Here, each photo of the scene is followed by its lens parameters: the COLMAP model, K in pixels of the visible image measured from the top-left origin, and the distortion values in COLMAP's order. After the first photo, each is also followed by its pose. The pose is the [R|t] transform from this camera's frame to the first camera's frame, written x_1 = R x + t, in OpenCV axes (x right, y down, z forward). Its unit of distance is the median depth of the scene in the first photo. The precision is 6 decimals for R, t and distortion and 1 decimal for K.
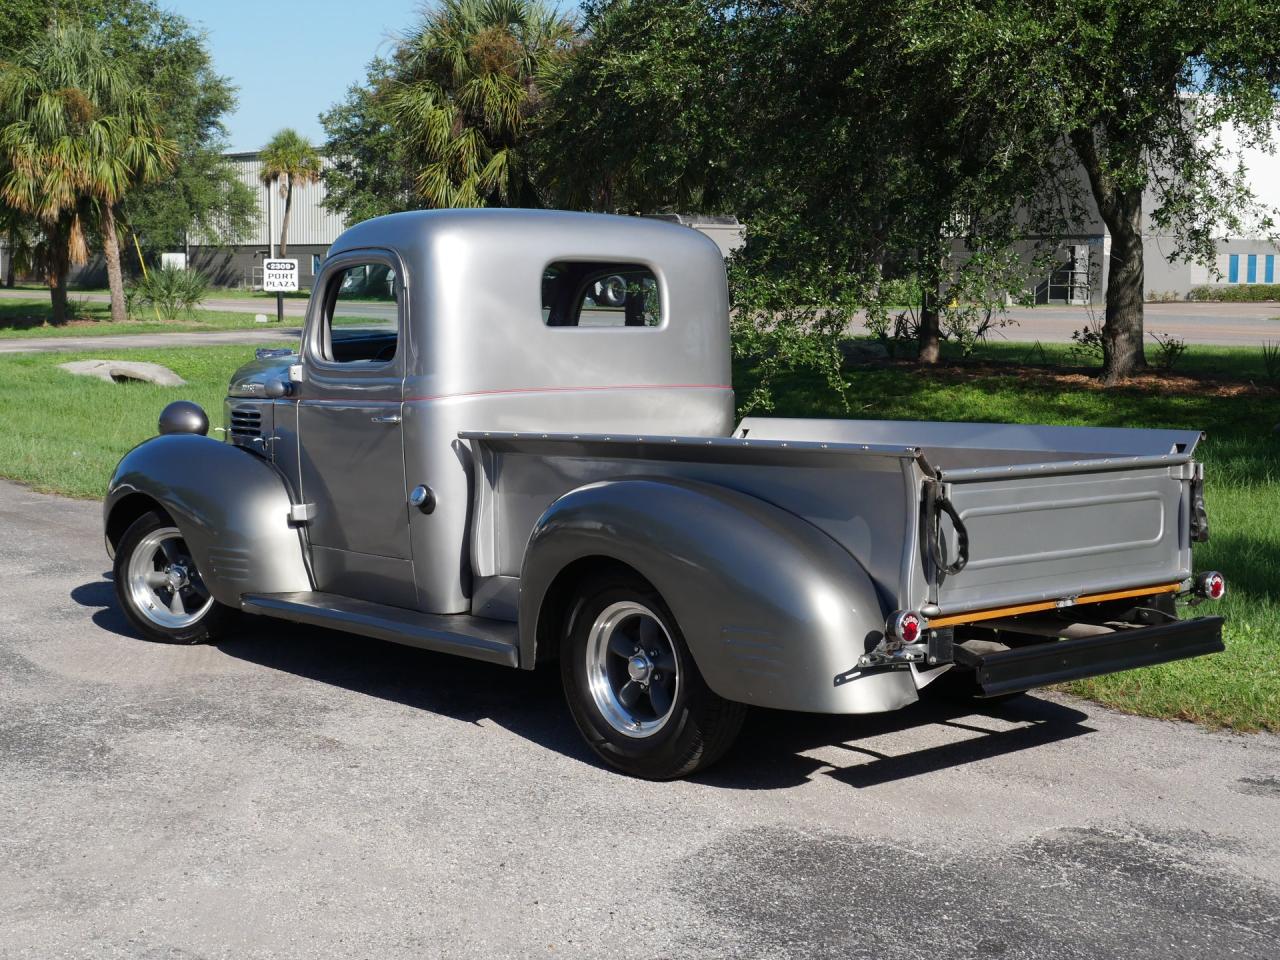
lens RADIAL K [[1937.6, 0, 631.9], [0, 1937.6, 478.9], [0, 0, 1]] dist [0.007604, 0.000000]
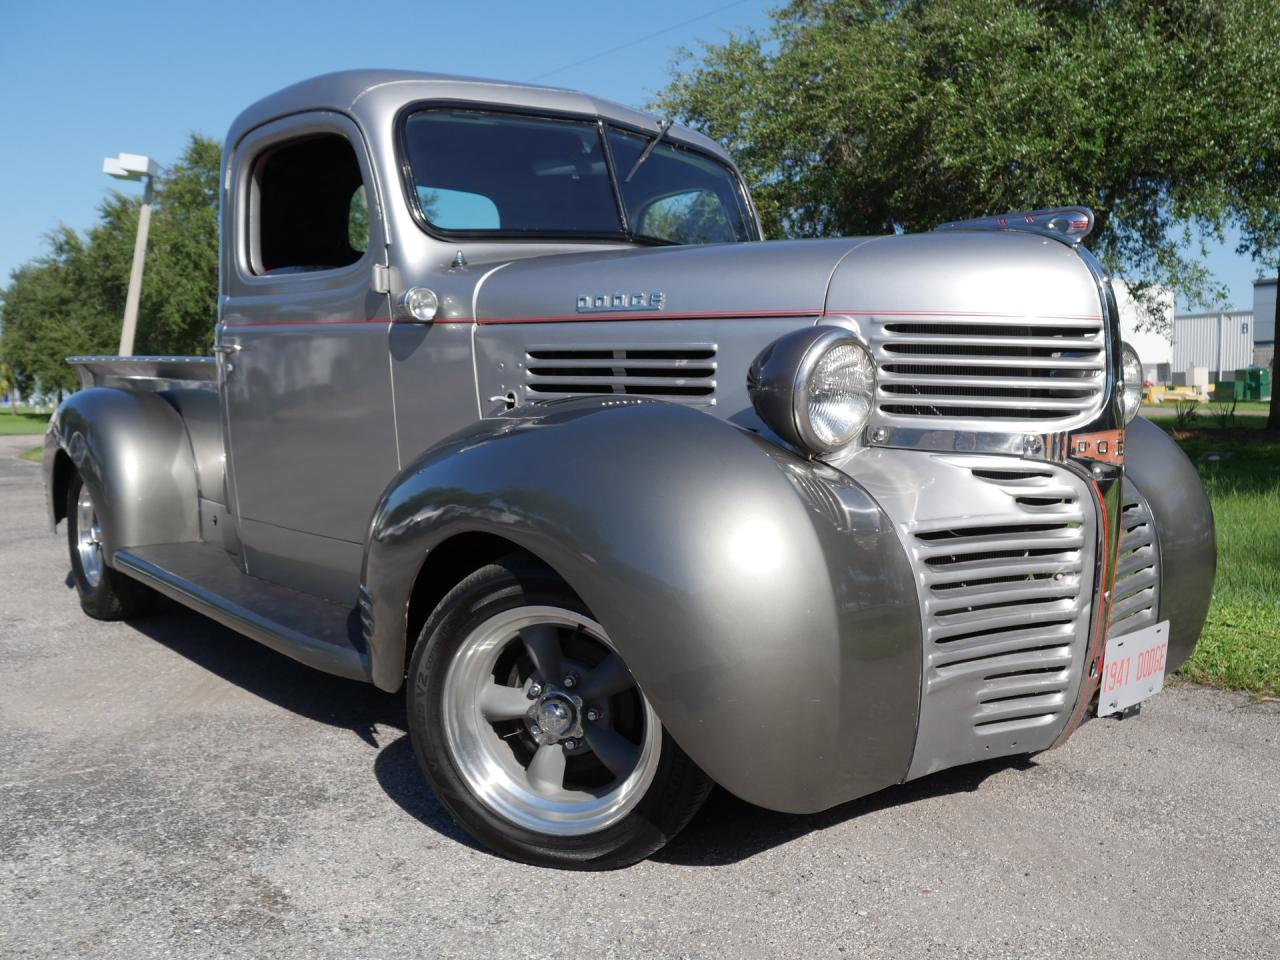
lens RADIAL K [[1093.9, 0, 638.4], [0, 1093.9, 481.0], [0, 0, 1]] dist [-0.016789, 0.001119]
pose [[0.997569, -0.010964, -0.068821, -0.013785], [0.008732, 0.999429, -0.032655, 0.012980], [0.069139, 0.031974, 0.997094, 0.264072]]
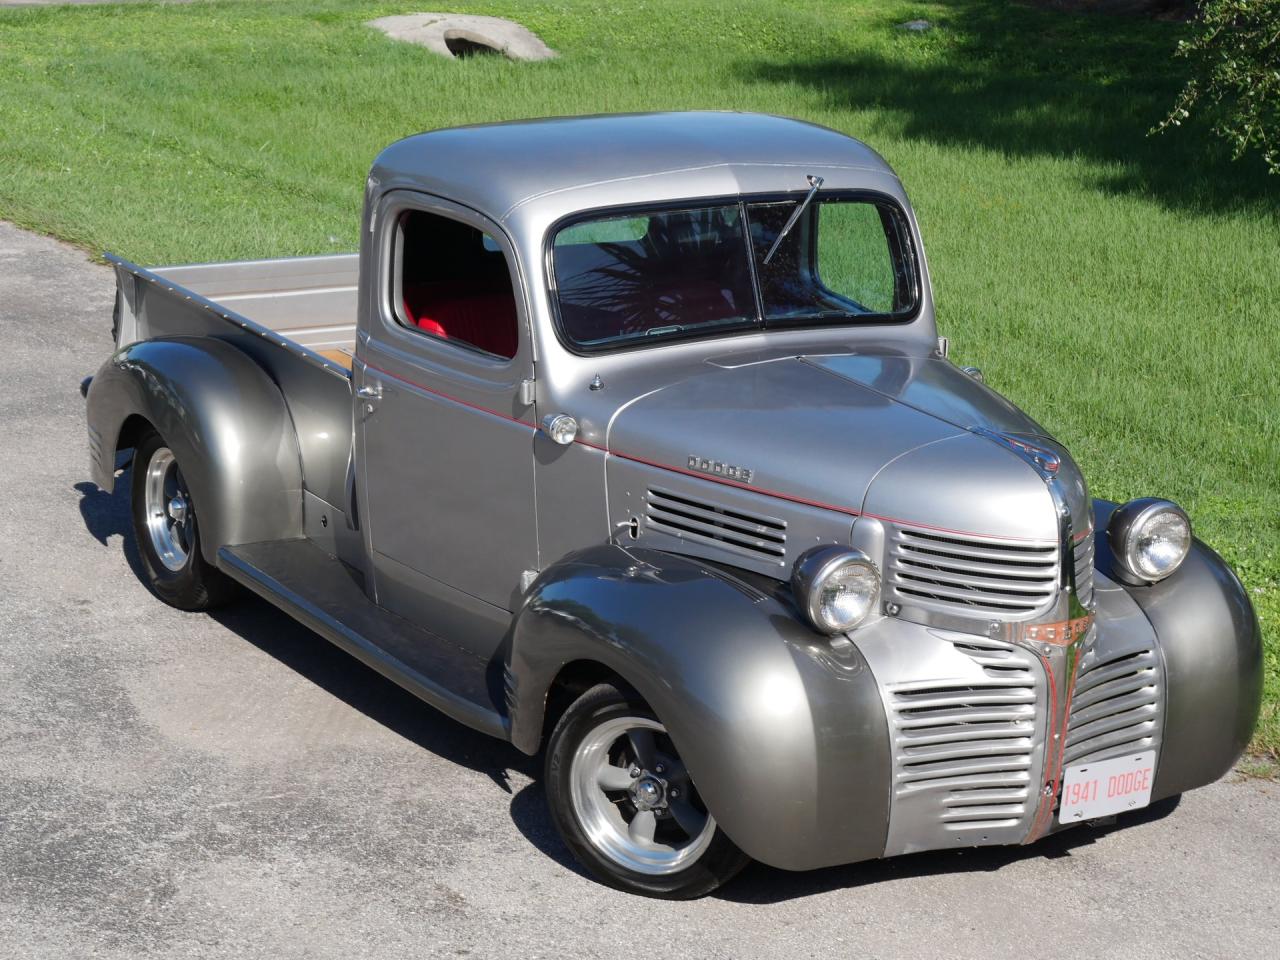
lens RADIAL K [[2966.8, 0, 641.3], [0, 2966.8, 484.2], [0, 0, 1]] dist [0.213640, 0.000000]
pose [[0.975142, 0.062826, -0.212486, 0.058485], [-0.035593, 0.990922, 0.129644, -0.067755], [0.218702, -0.118858, 0.968526, -0.040588]]
